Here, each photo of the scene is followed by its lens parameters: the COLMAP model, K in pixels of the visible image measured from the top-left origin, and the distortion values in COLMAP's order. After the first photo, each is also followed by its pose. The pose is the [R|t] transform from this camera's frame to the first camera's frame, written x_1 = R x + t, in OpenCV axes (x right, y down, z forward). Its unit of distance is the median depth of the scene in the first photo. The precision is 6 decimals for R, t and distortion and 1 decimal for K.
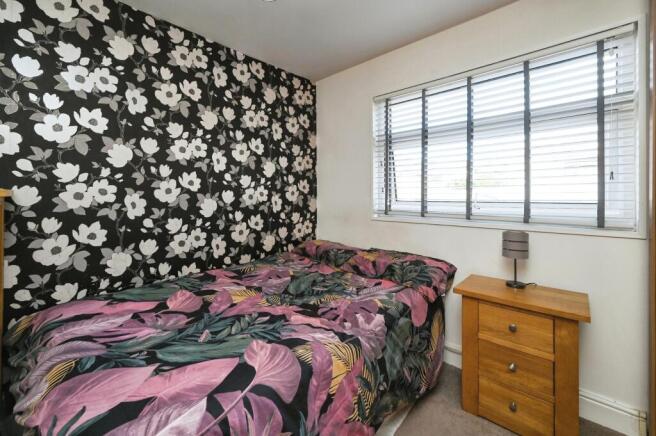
lens RADIAL K [[273.4, 0, 328.3], [0, 273.4, 194.0], [0, 0, 1]] dist [-0.000355, -0.000072]
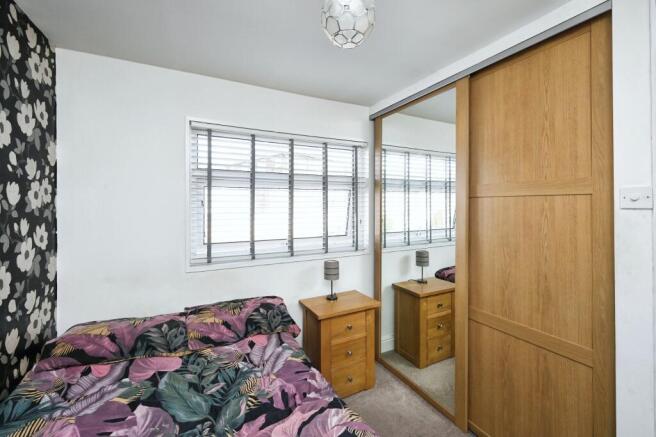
lens RADIAL K [[270.3, 0, 327.9], [0, 270.3, 204.5], [0, 0, 1]] dist [0.000086, 0.000115]
pose [[0.354391, 0.003503, 0.935091, -0.403058], [-0.000353, 0.999993, -0.003612, -0.094154], [-0.935097, 0.000950, 0.354390, 0.310391]]
